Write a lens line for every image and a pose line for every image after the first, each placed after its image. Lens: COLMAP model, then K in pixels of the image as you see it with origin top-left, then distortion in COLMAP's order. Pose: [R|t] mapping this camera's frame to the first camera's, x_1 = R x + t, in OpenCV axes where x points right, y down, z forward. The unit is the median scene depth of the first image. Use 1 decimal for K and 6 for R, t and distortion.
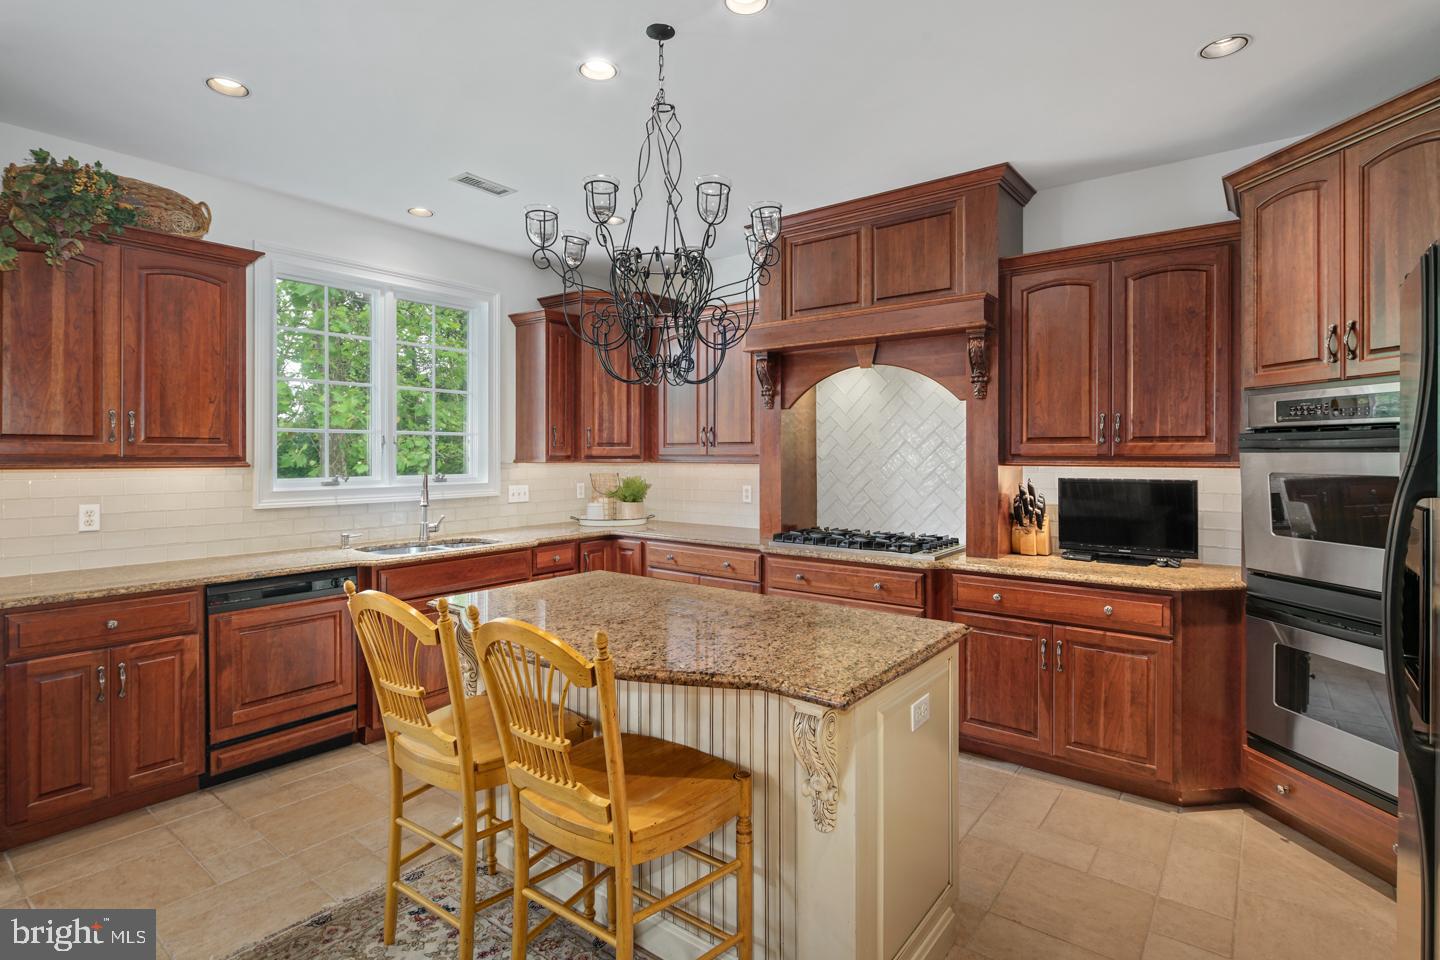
lens RADIAL K [[720.3, 0, 716.9], [0, 720.3, 457.4], [0, 0, 1]] dist [-0.000690, -0.000435]
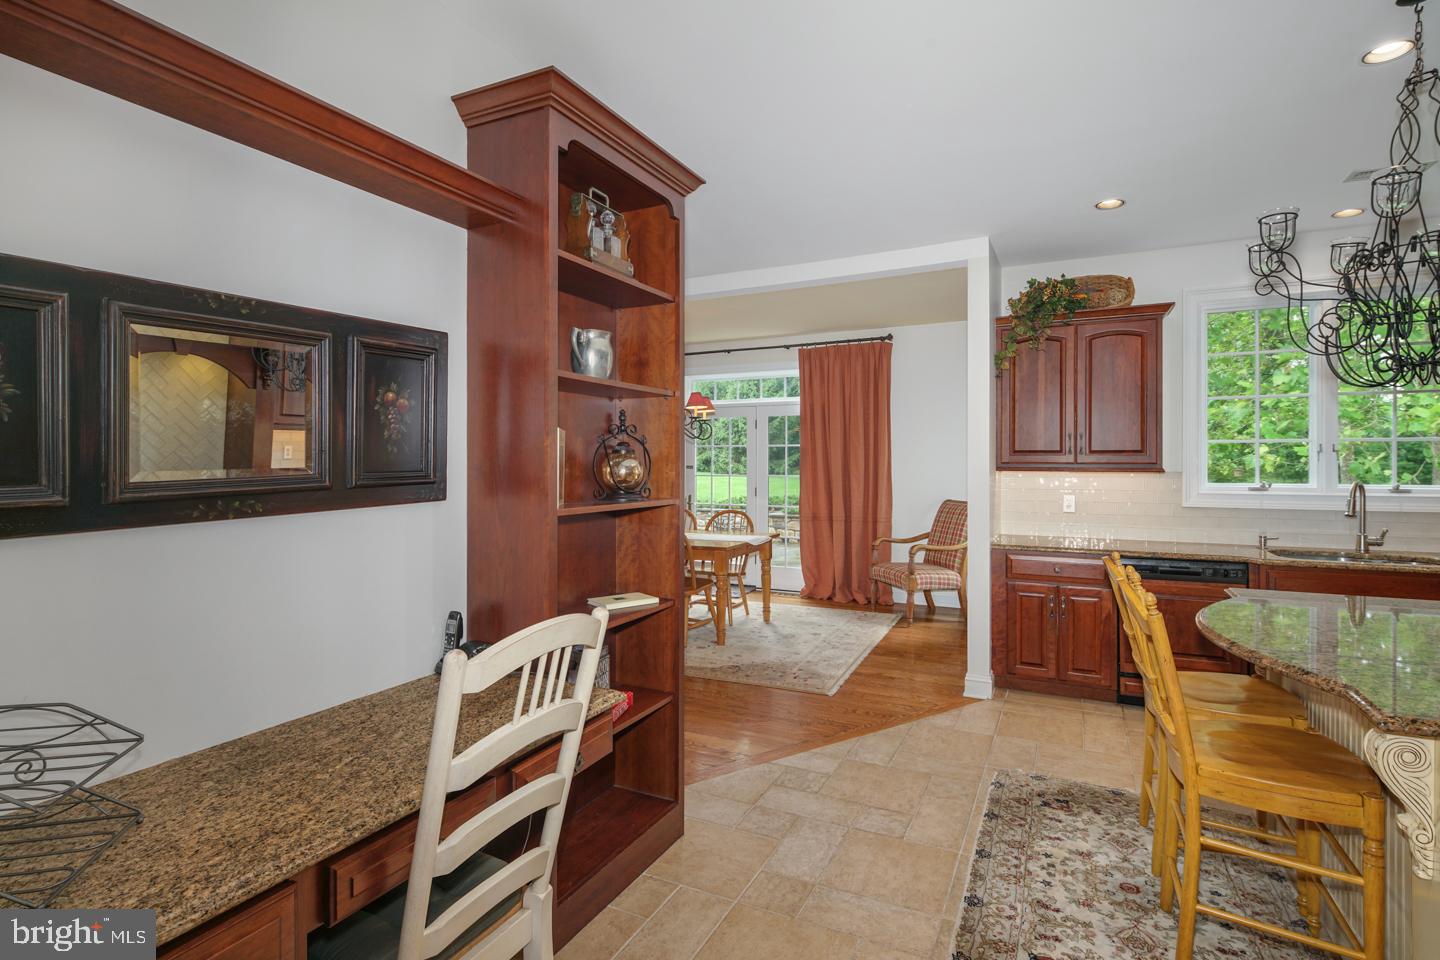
lens RADIAL K [[718.7, 0, 720.0], [0, 718.7, 480.0], [0, 0, 1]] dist [-0.000585, -0.000340]
pose [[0.196133, 0.023882, -0.980286, 0.494037], [-0.005718, 0.999714, 0.023211, 0.001979], [0.980561, 0.001053, 0.196214, -0.028828]]
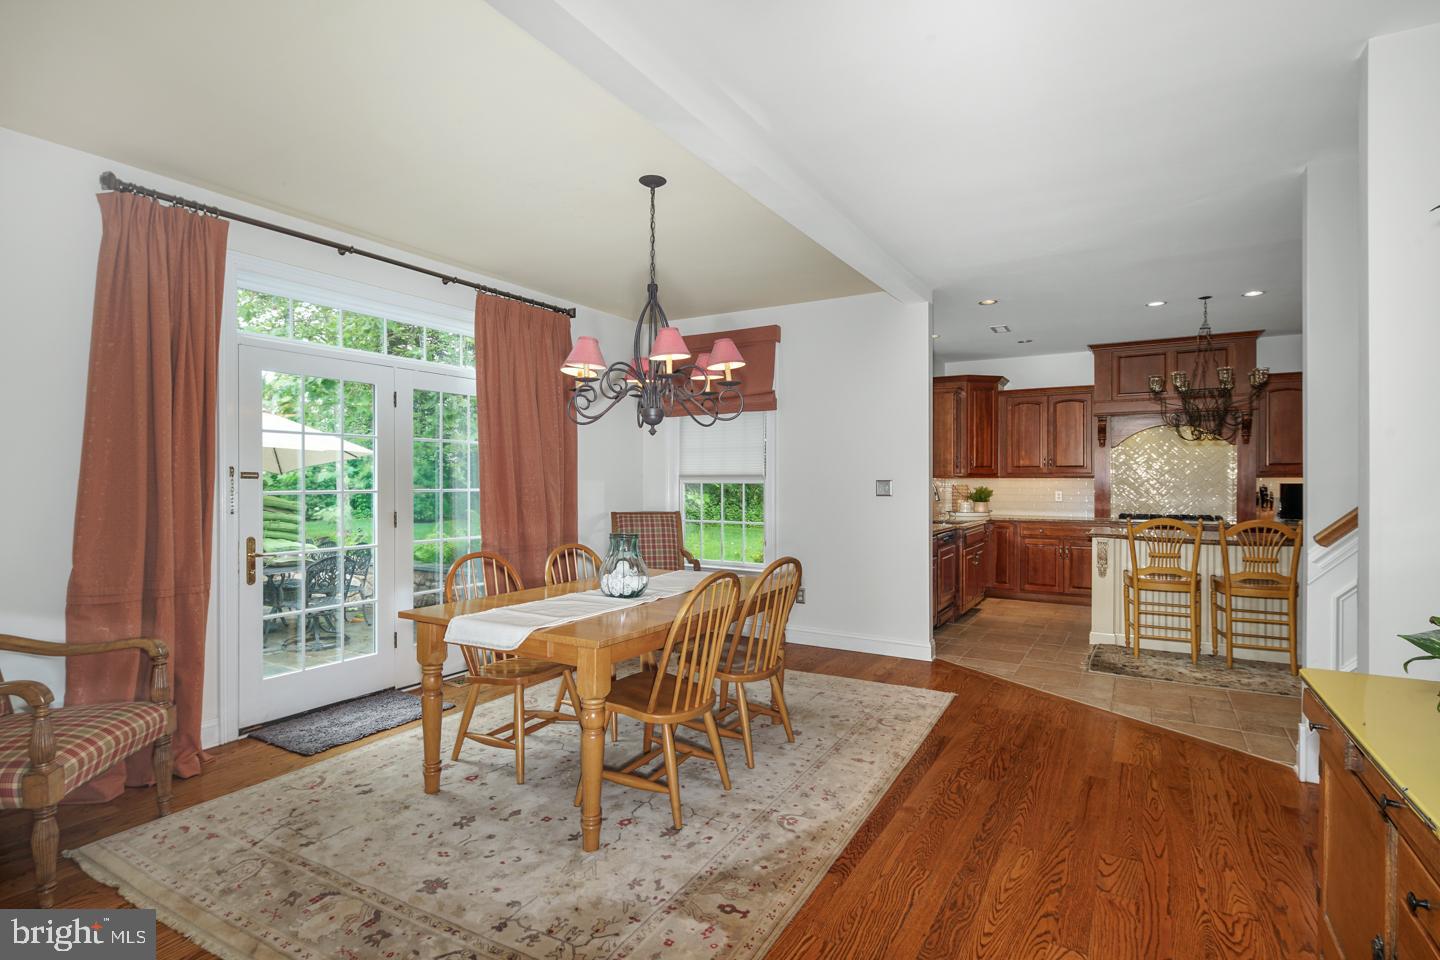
lens RADIAL K [[718.7, 0, 720.0], [0, 718.7, 480.0], [0, 0, 1]] dist [-0.000585, -0.000340]
pose [[0.983494, -0.002833, 0.180920, -2.966696], [0.002792, 0.999996, 0.000478, 0.031587], [-0.180920, 0.000035, 0.983498, -1.462436]]
